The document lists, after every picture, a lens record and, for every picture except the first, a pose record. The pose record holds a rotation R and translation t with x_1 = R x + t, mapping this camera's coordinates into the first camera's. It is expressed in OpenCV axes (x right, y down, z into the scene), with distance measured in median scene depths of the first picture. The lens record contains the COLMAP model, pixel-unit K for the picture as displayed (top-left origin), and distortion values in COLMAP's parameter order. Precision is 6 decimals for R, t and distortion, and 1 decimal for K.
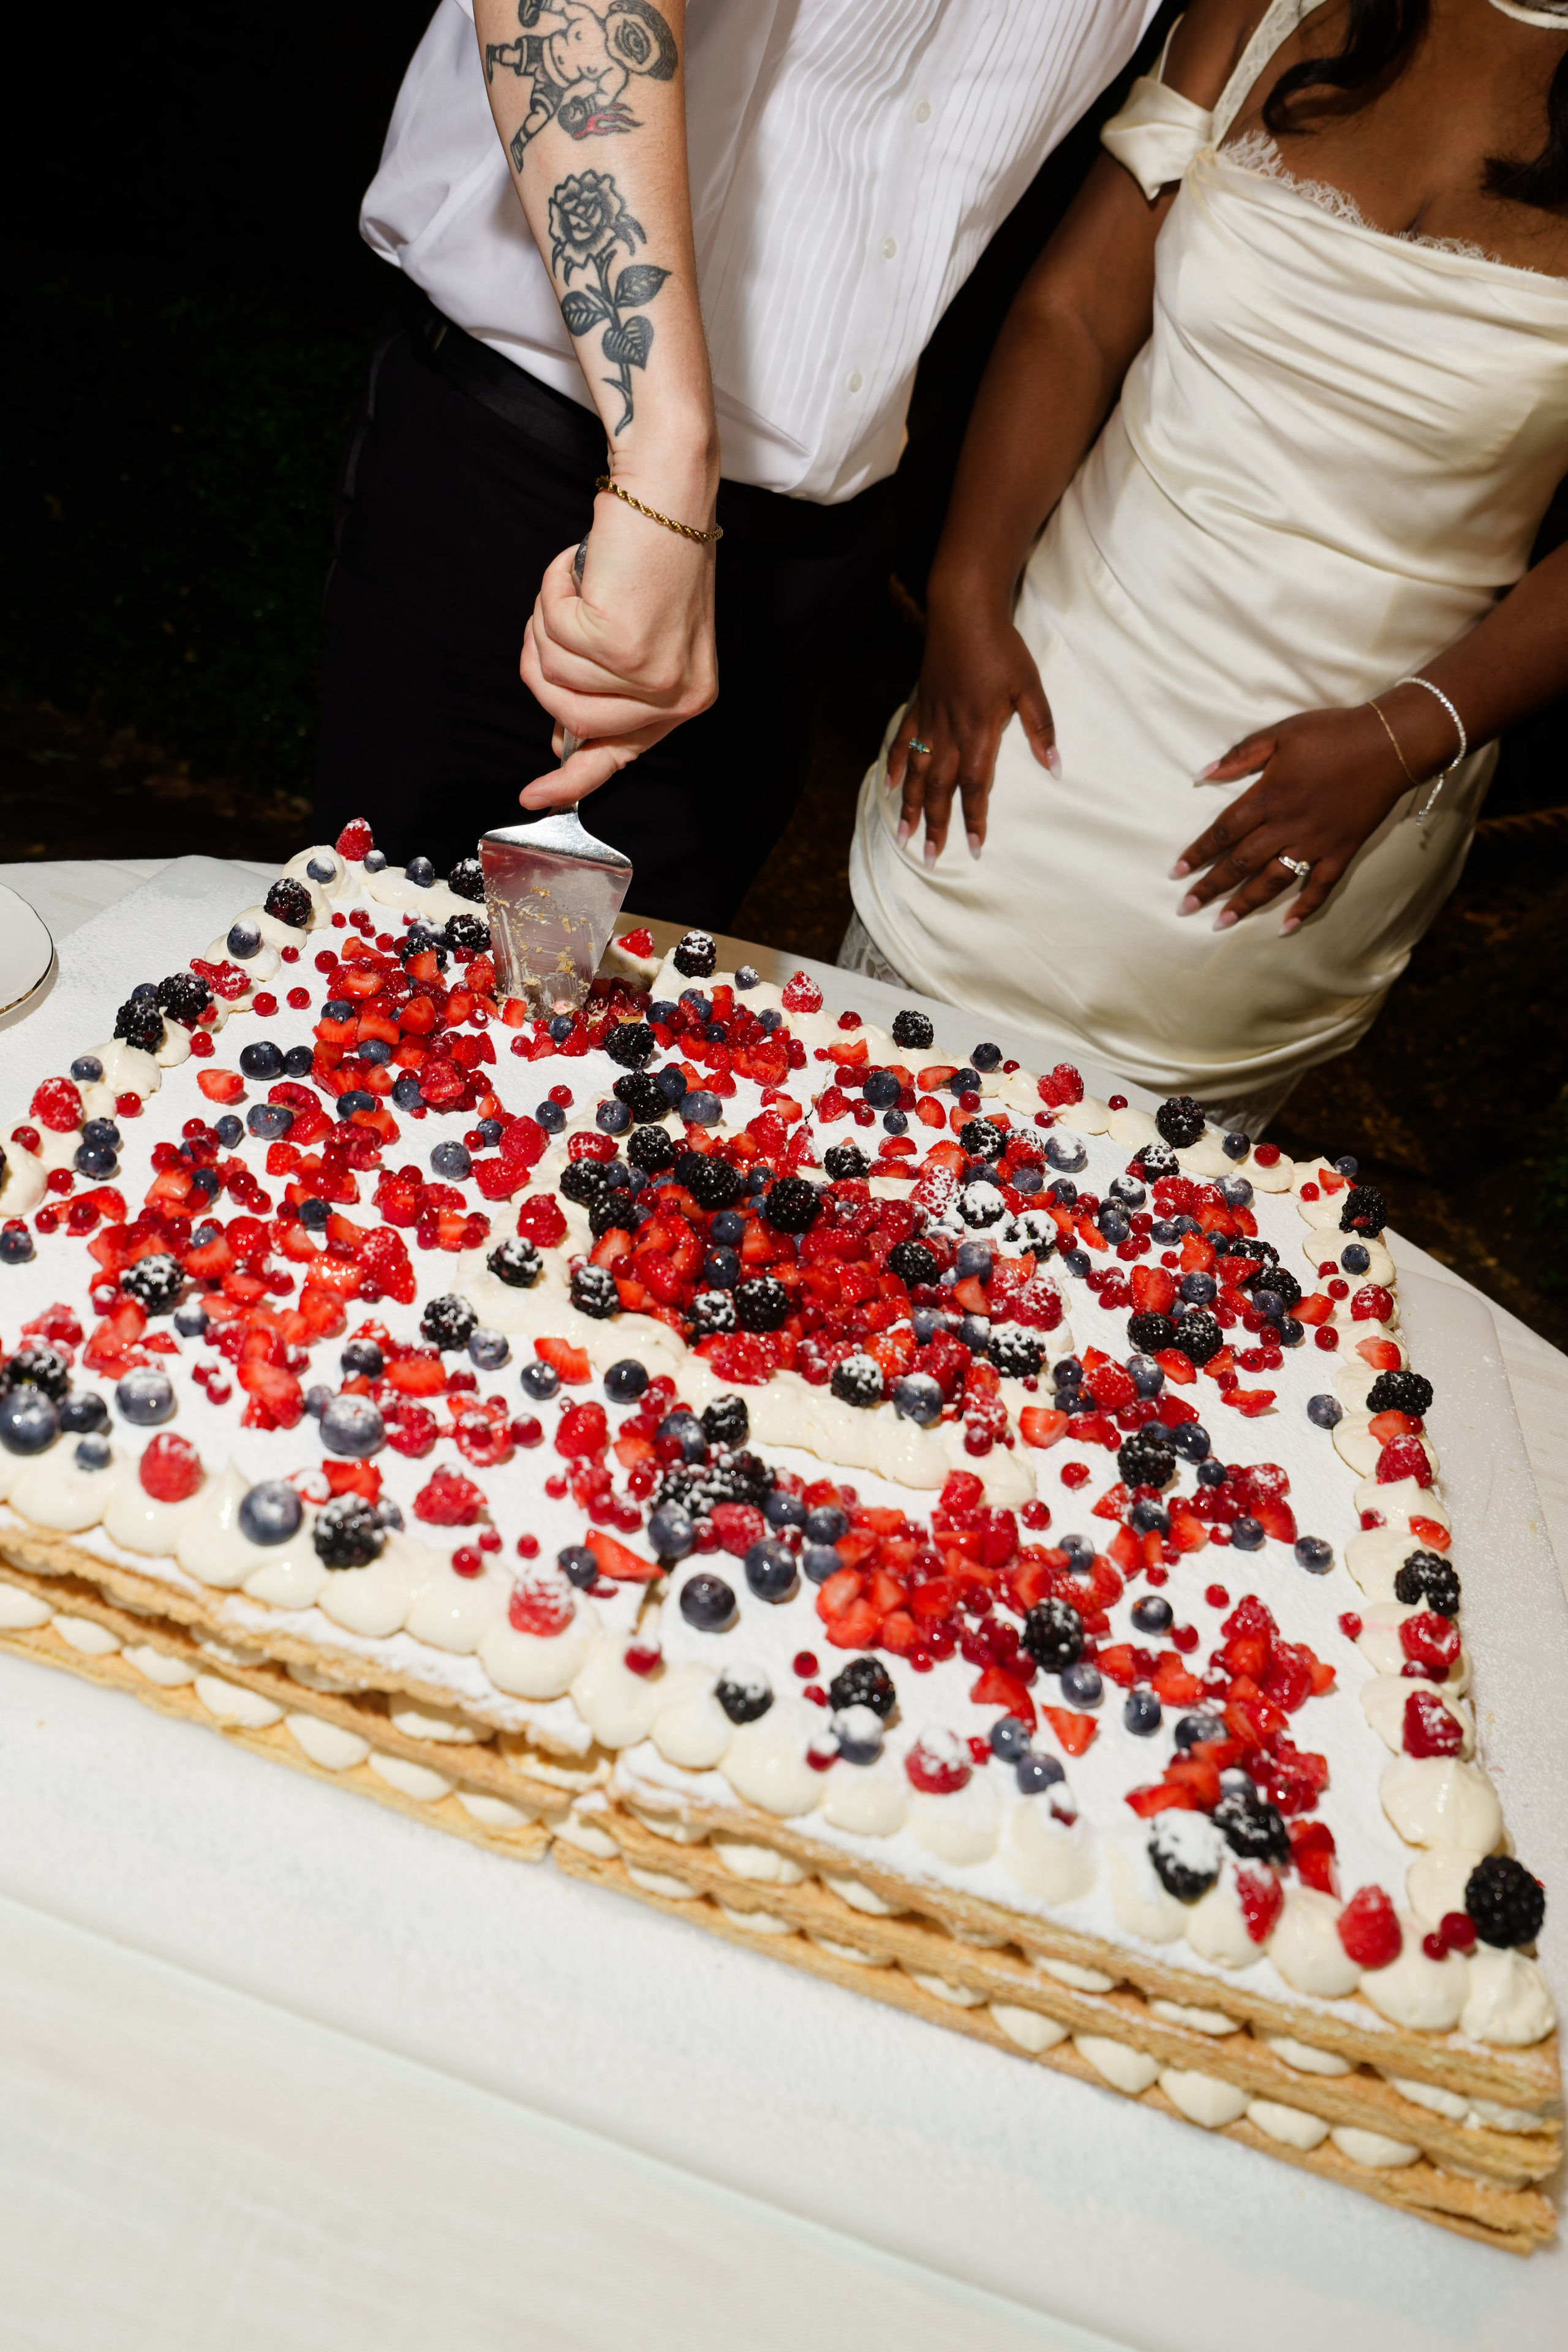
lens RADIAL K [[1874.0, 0, 702.2], [0, 1874.0, 1112.7], [0, 0, 1]] dist [0.008069, 0.003696]
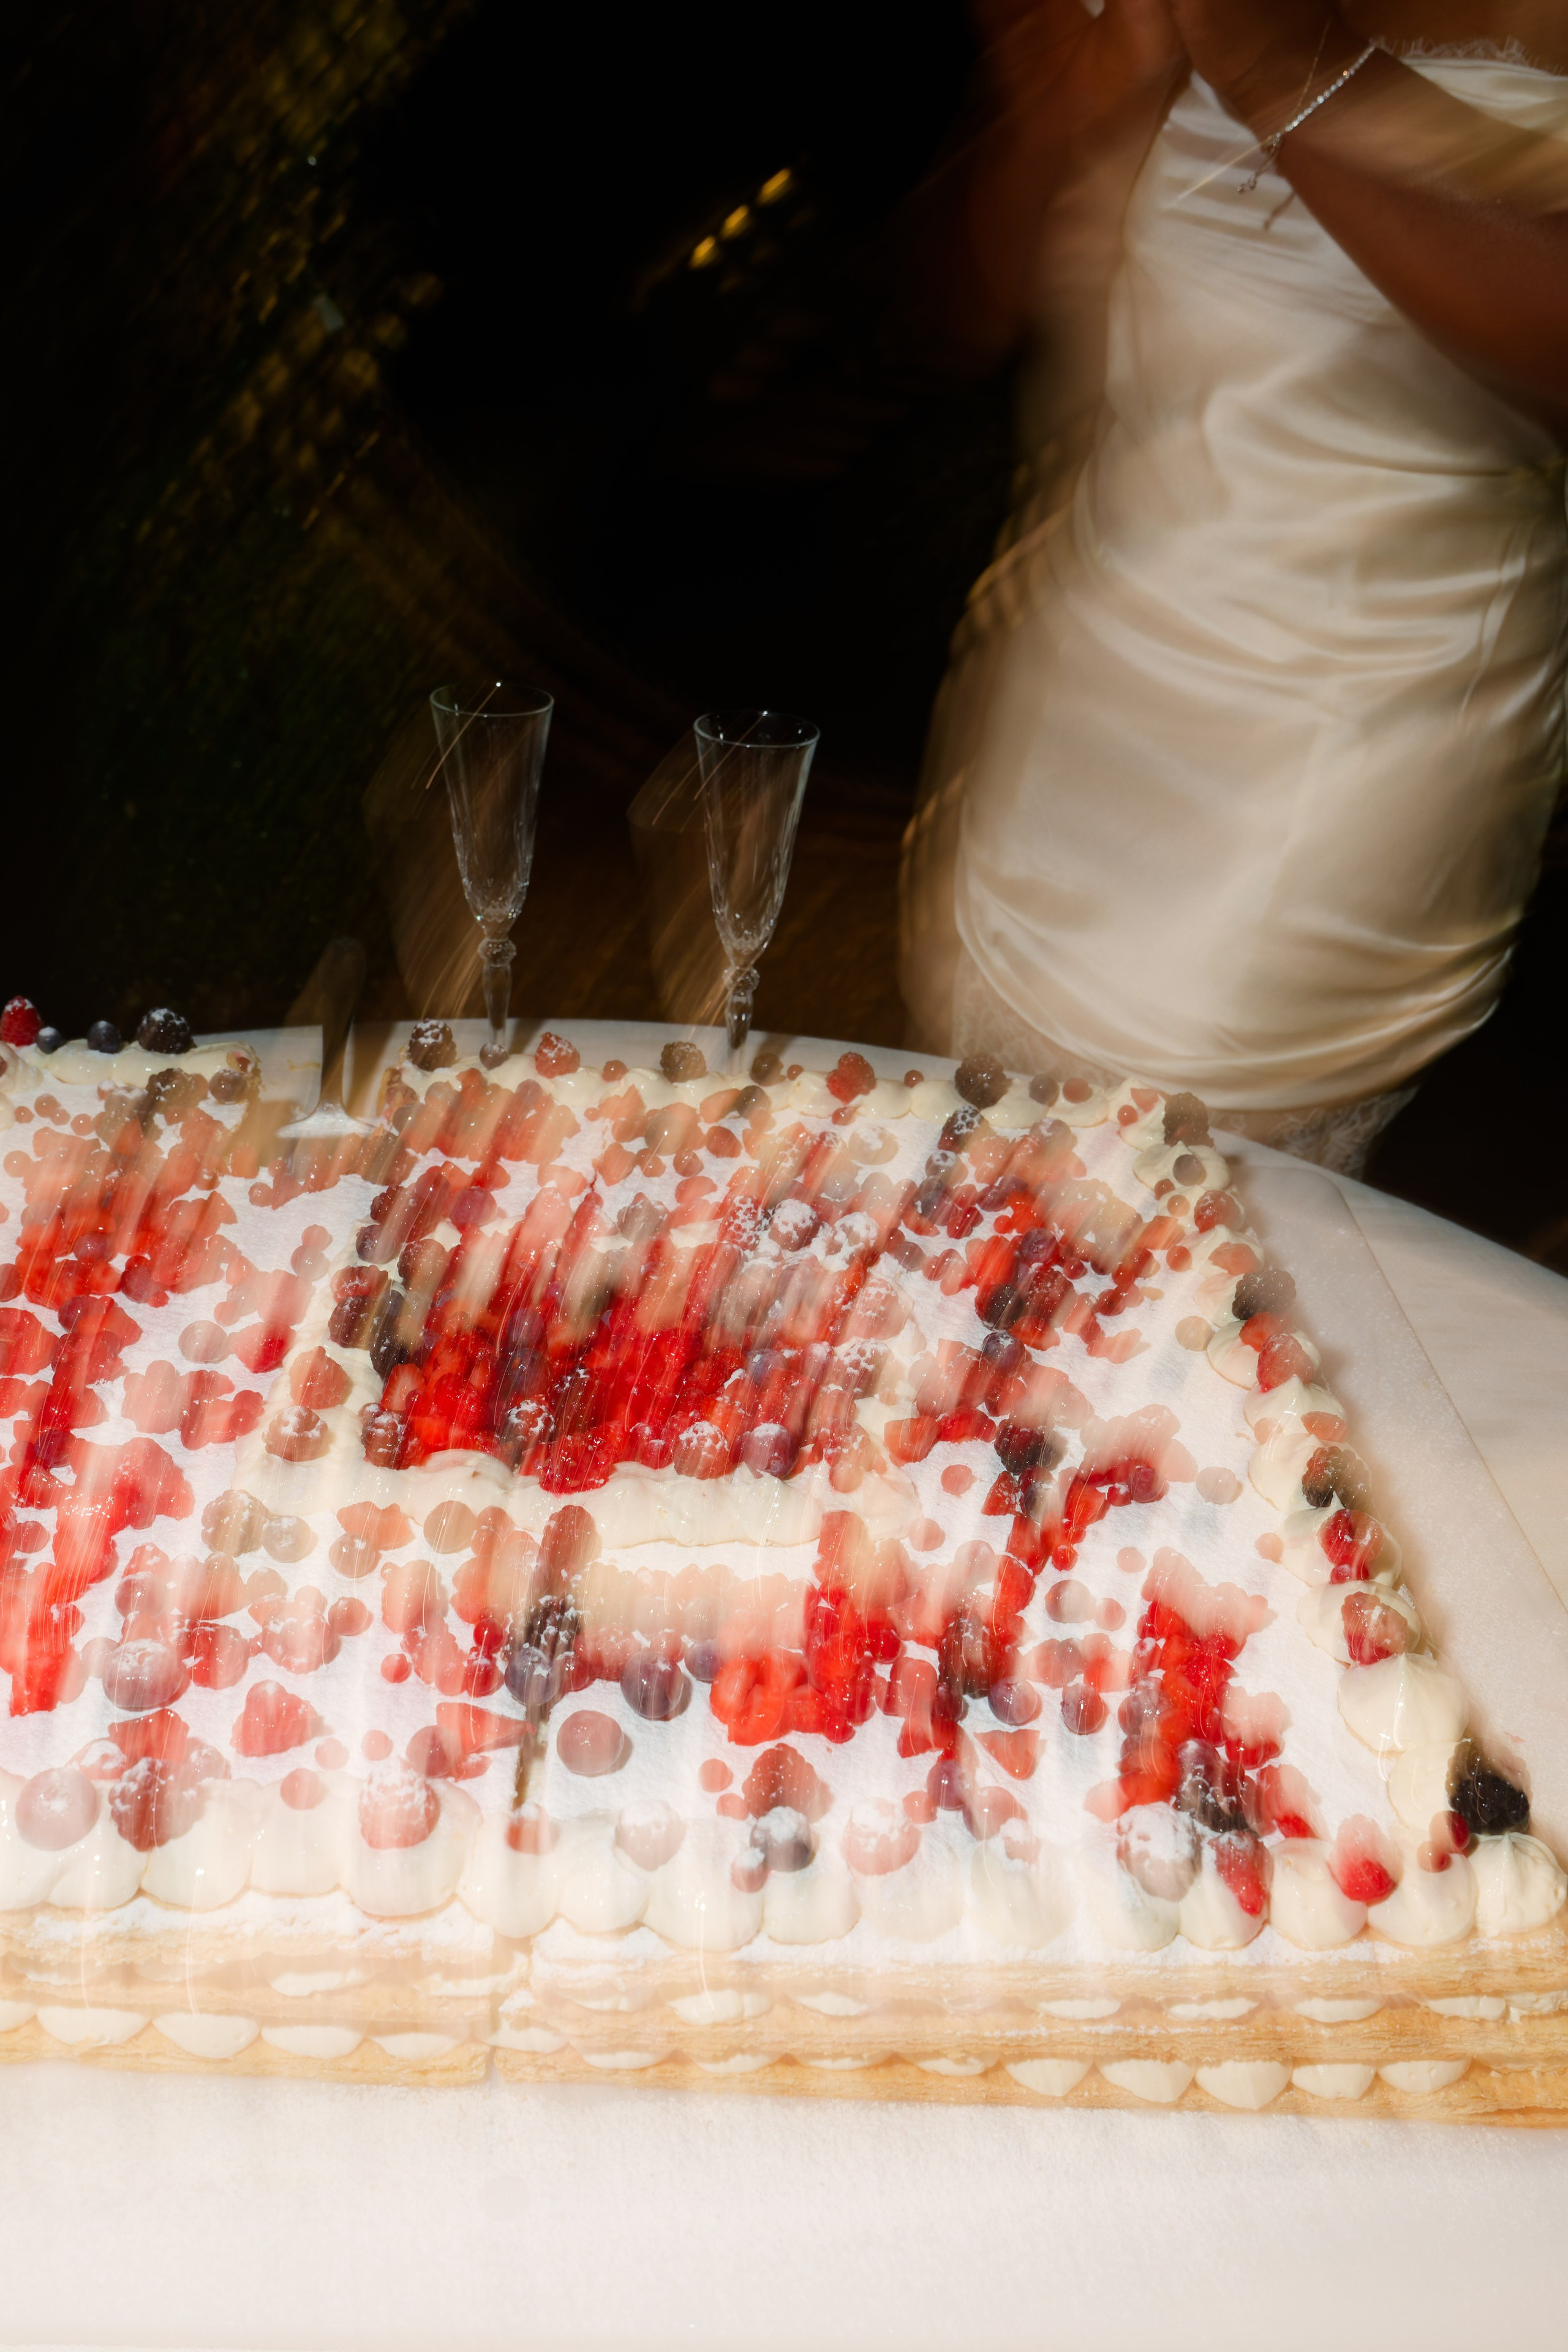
lens RADIAL K [[1852.0, 0, 804.8], [0, 1852.0, 1312.8], [0, 0, 1]] dist [0.006018, 0.001192]
pose [[0.953980, -0.281413, 0.103583, 0.054736], [0.272721, 0.957827, 0.090506, 0.011247], [-0.124684, -0.058091, 0.990494, 0.105872]]
